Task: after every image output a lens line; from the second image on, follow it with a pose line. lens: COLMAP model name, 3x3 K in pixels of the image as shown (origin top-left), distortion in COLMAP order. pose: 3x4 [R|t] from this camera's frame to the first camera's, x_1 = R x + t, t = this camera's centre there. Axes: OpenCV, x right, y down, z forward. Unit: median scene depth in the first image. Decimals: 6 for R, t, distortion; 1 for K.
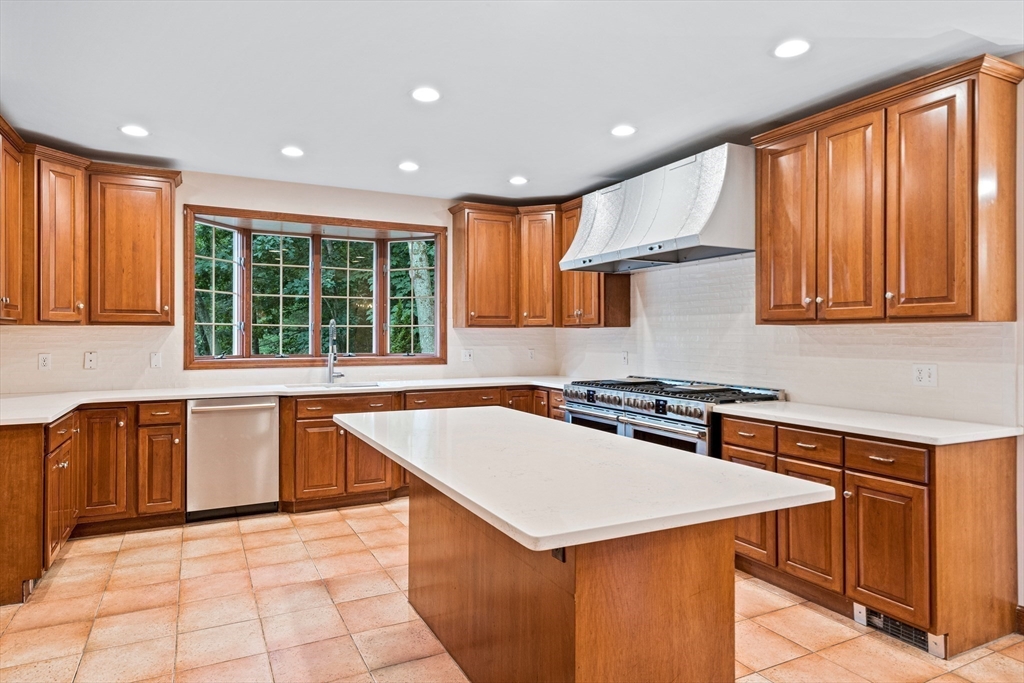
lens RADIAL K [[610.2, 0, 509.2], [0, 610.2, 337.8], [0, 0, 1]] dist [-0.005149, -0.000664]
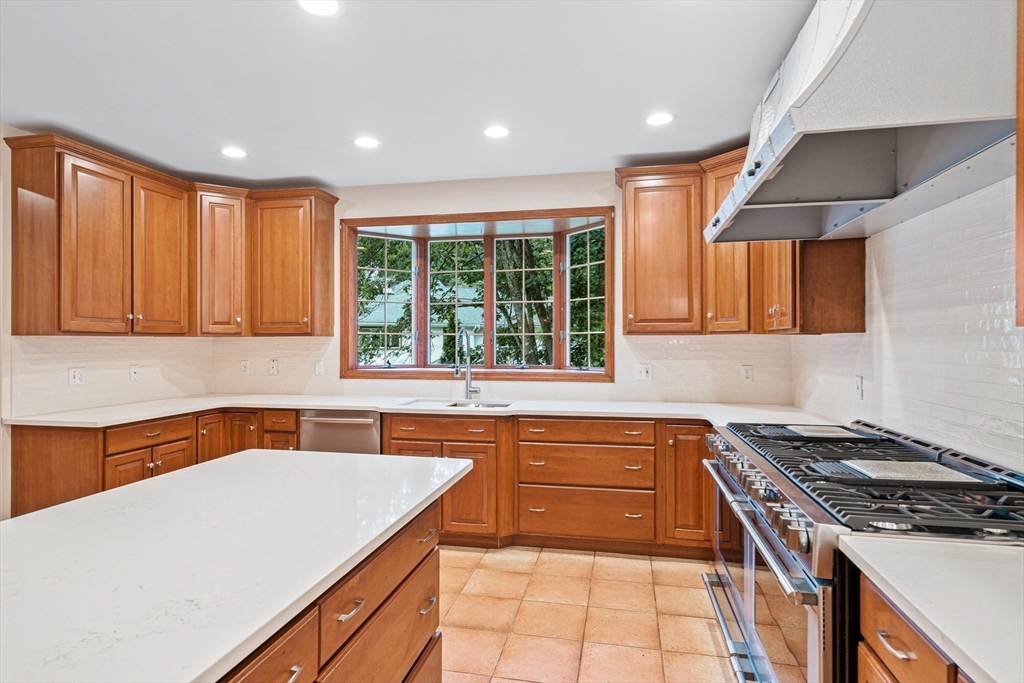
lens RADIAL K [[564.7, 0, 510.3], [0, 564.7, 342.1], [0, 0, 1]] dist [0.005138, 0.000503]
pose [[0.778129, 0.000613, -0.628104, 0.285225], [-0.000466, 1.000000, 0.000397, -0.009532], [0.628104, -0.000016, 0.778130, 0.412956]]
